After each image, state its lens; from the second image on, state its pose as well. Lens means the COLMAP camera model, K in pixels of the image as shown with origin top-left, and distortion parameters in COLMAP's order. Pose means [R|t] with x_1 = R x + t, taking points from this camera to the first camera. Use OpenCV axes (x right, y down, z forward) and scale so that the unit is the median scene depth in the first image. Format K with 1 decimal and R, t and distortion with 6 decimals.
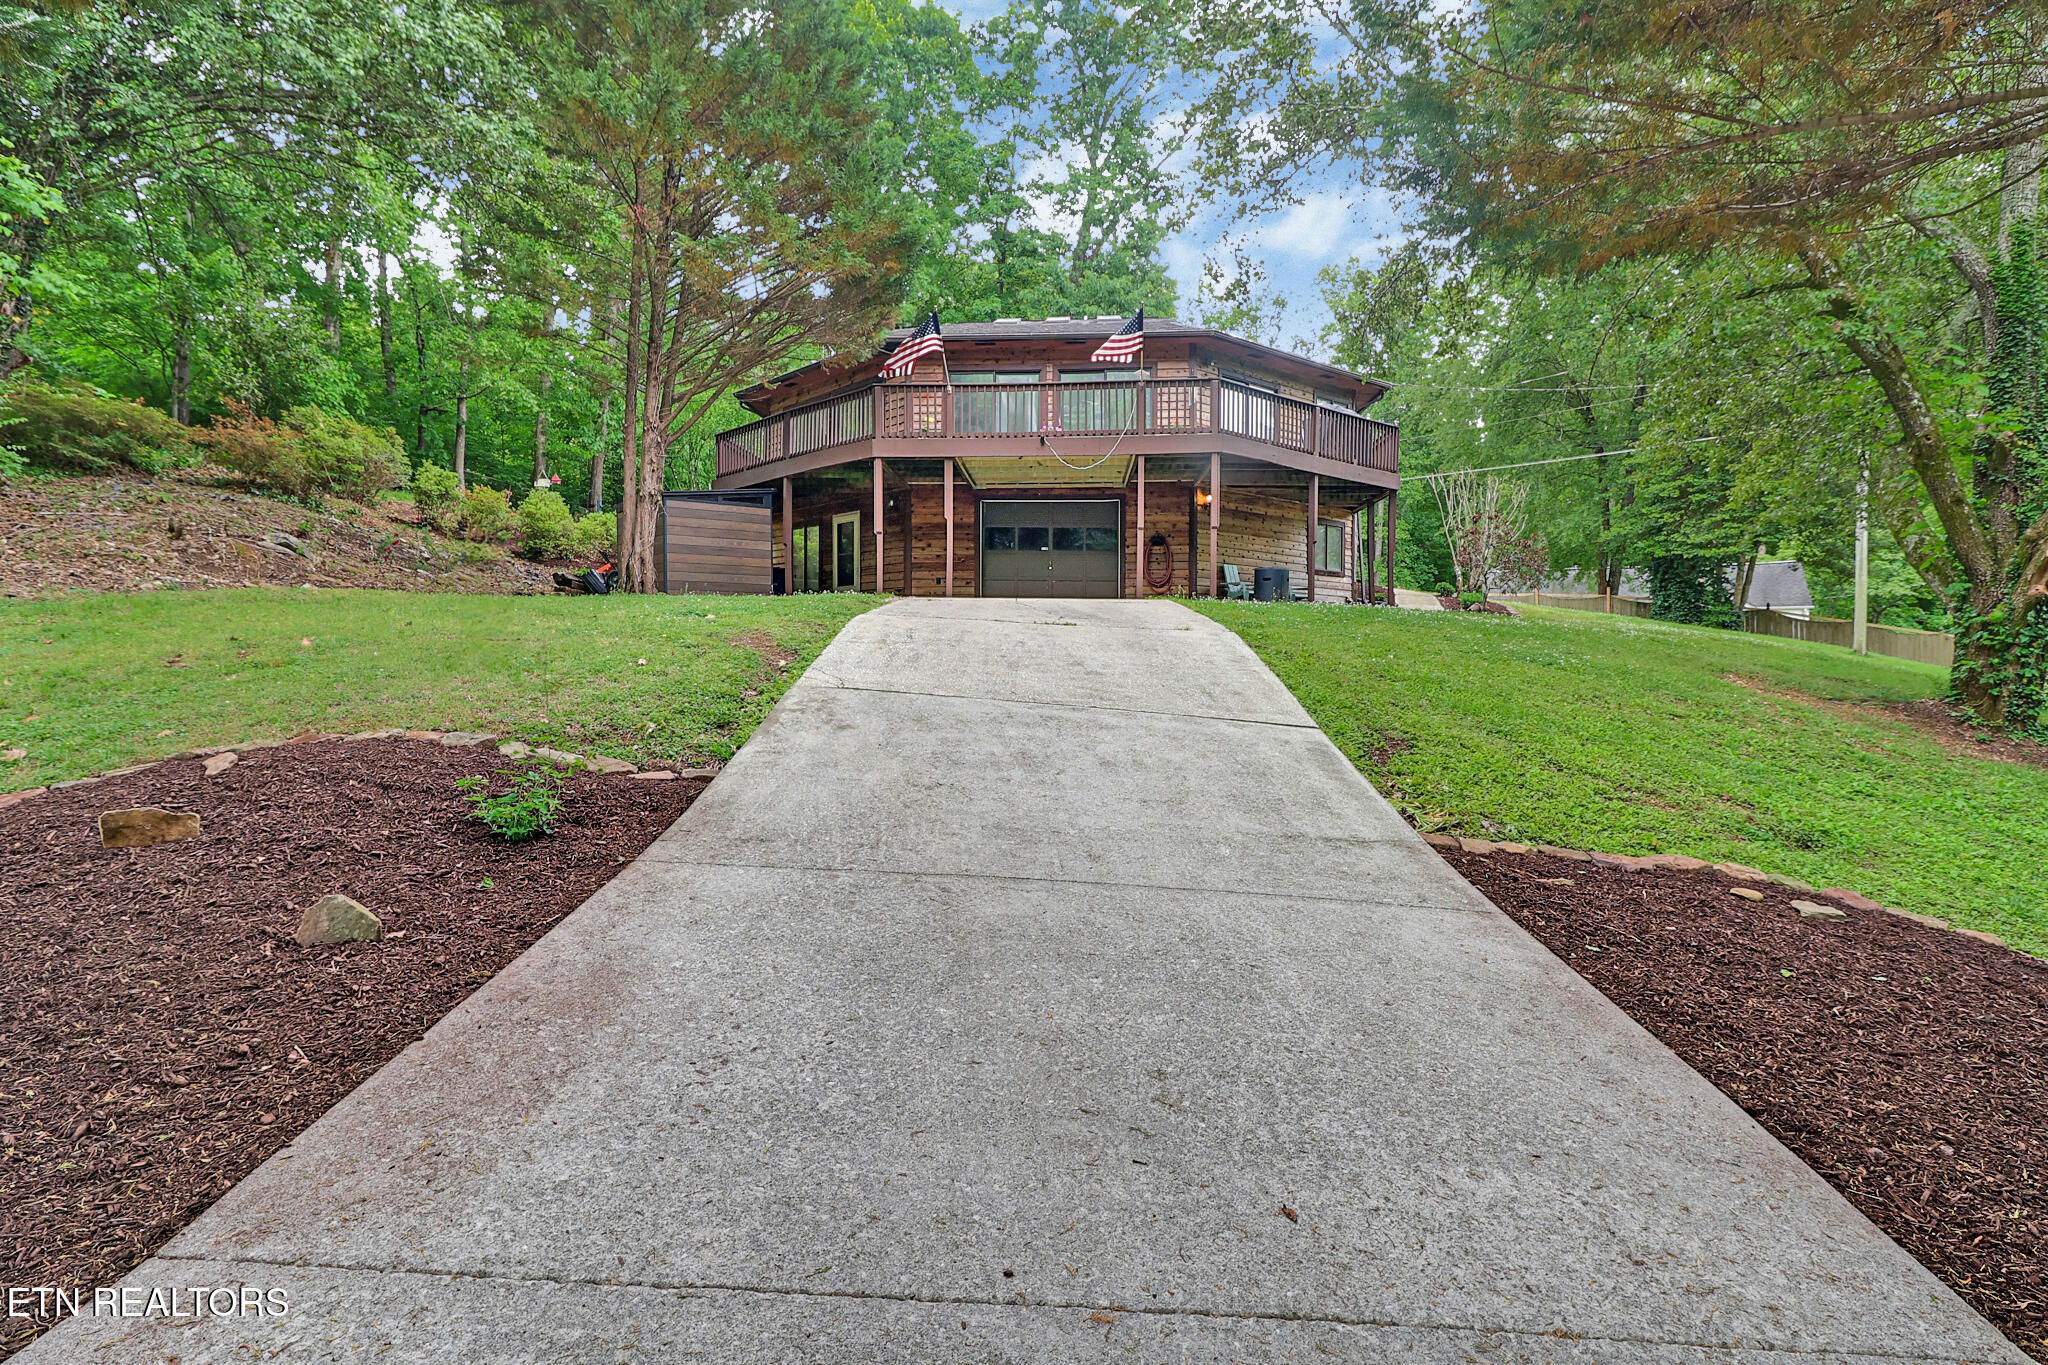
lens RADIAL K [[1128.7, 0, 1024.0], [0, 1128.7, 682.5], [0, 0, 1]] dist [-0.003420, -0.000346]
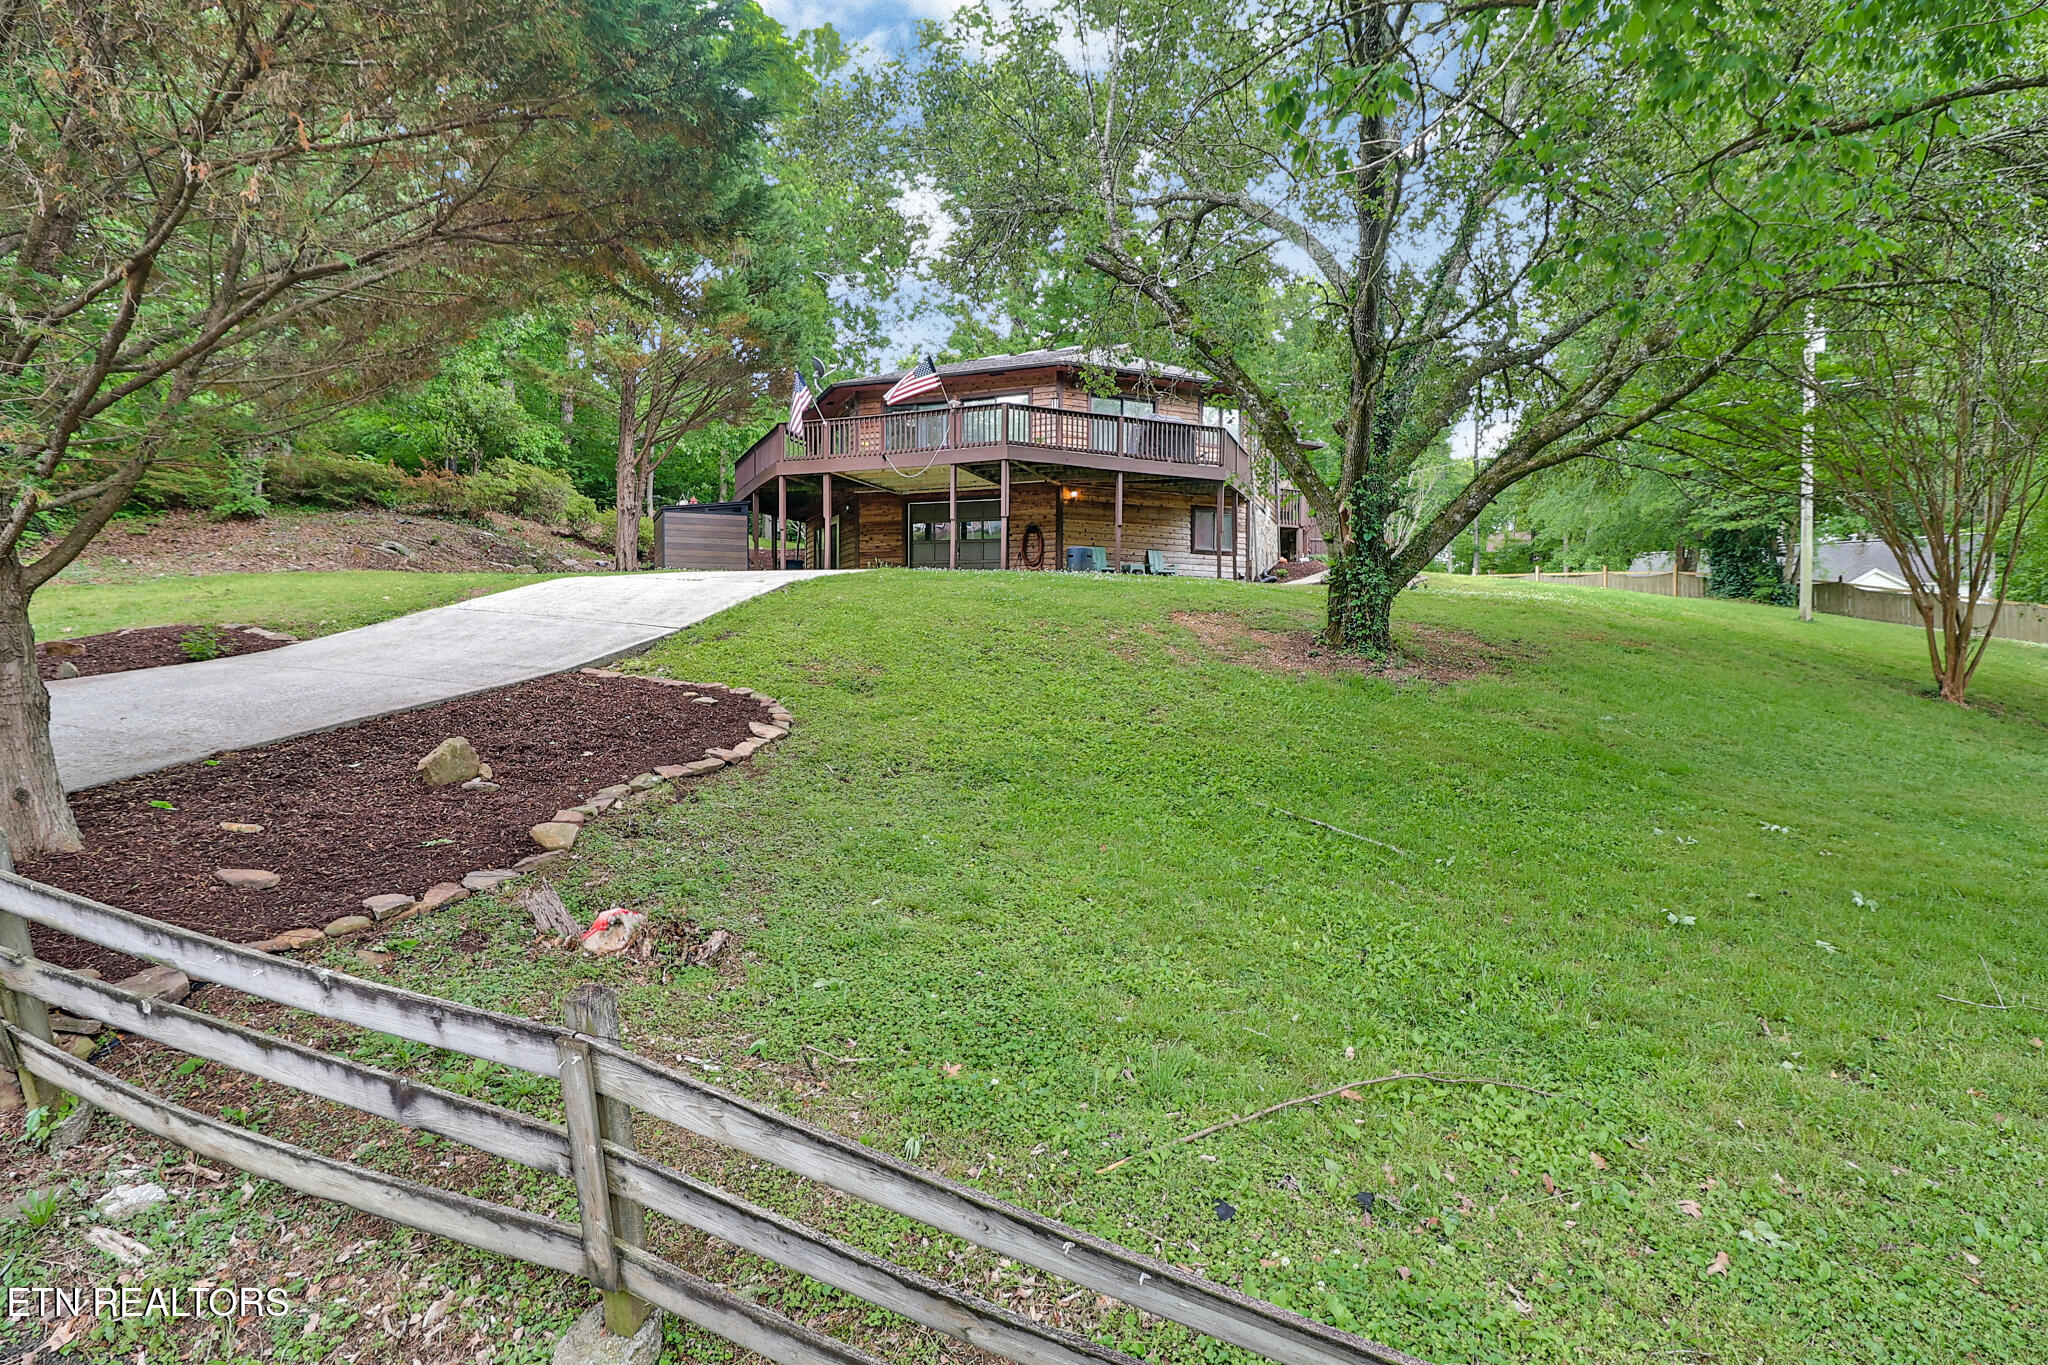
lens RADIAL K [[1128.7, 0, 1024.0], [0, 1128.7, 682.5], [0, 0, 1]] dist [-0.003420, -0.000346]
pose [[0.946341, 0.012385, -0.322934, 0.515050], [-0.012605, 0.999920, 0.001411, 0.042037], [0.322925, 0.002735, 0.946421, -0.187289]]
